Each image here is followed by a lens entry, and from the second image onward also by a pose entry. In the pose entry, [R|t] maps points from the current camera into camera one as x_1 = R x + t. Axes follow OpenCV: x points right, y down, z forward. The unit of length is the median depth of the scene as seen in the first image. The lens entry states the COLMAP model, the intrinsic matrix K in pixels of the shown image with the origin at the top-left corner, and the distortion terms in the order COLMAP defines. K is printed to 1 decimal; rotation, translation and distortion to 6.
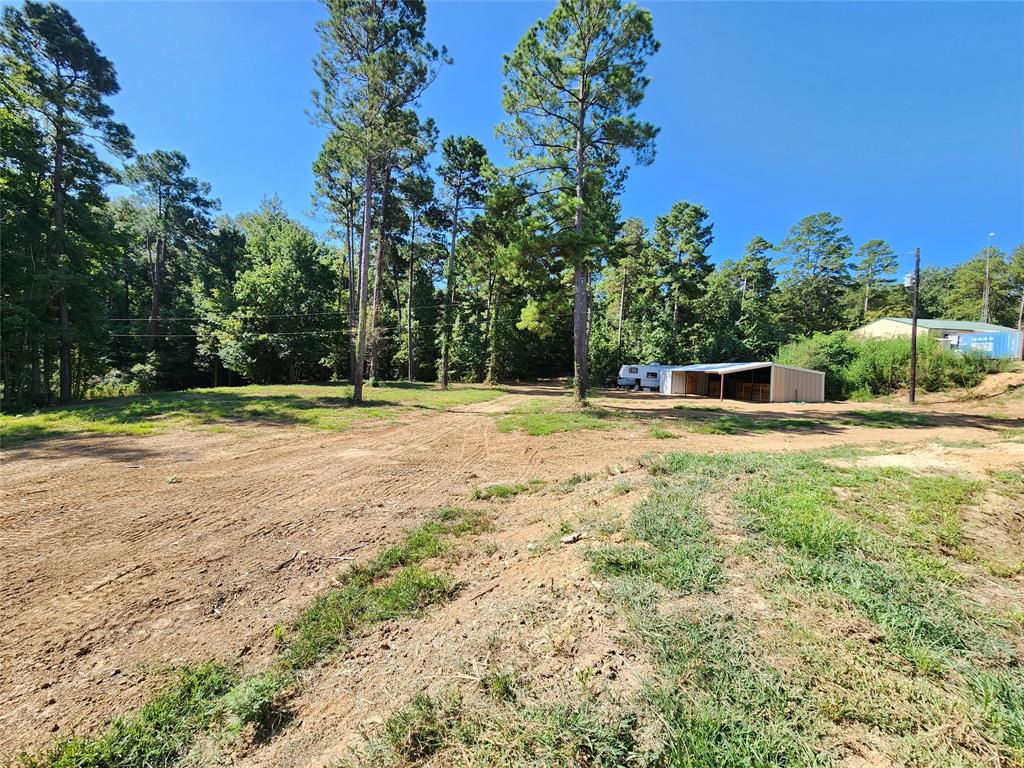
lens RADIAL K [[418.1, 0, 511.7], [0, 418.1, 388.6], [0, 0, 1]] dist [-0.000218, 0.000396]
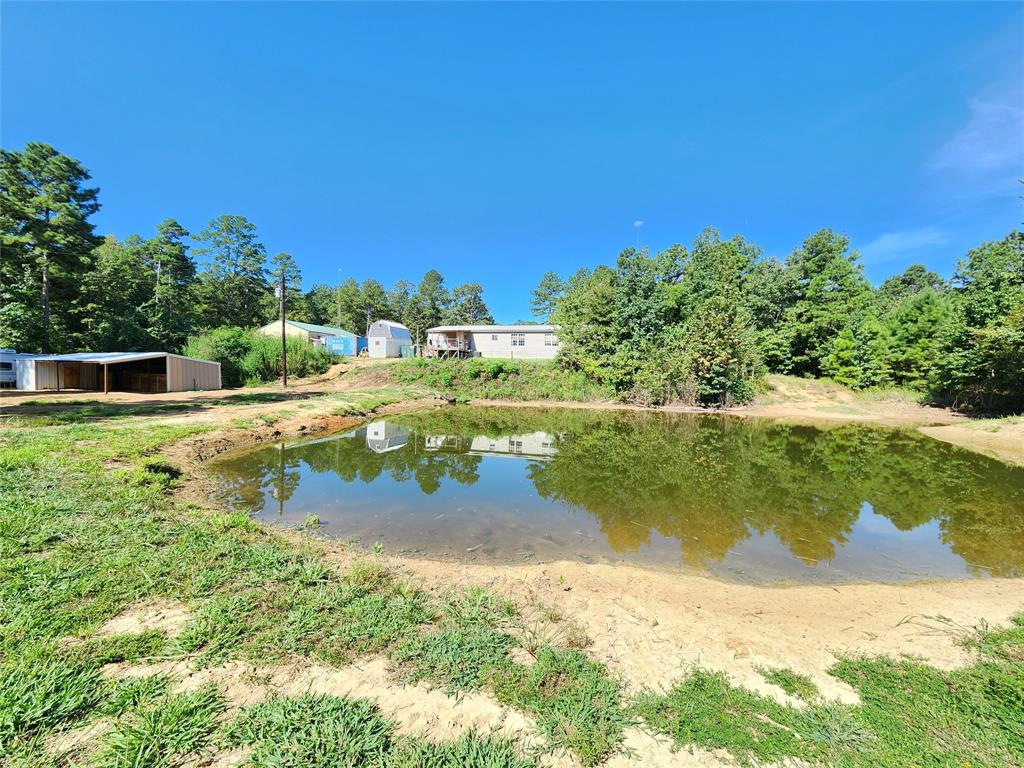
lens RADIAL K [[418.1, 0, 511.7], [0, 418.1, 388.6], [0, 0, 1]] dist [-0.000218, 0.000396]
pose [[0.392474, -0.049539, 0.918428, 0.008565], [0.032658, 0.998669, 0.039911, 0.006982], [-0.919183, 0.014330, 0.393569, -0.105082]]
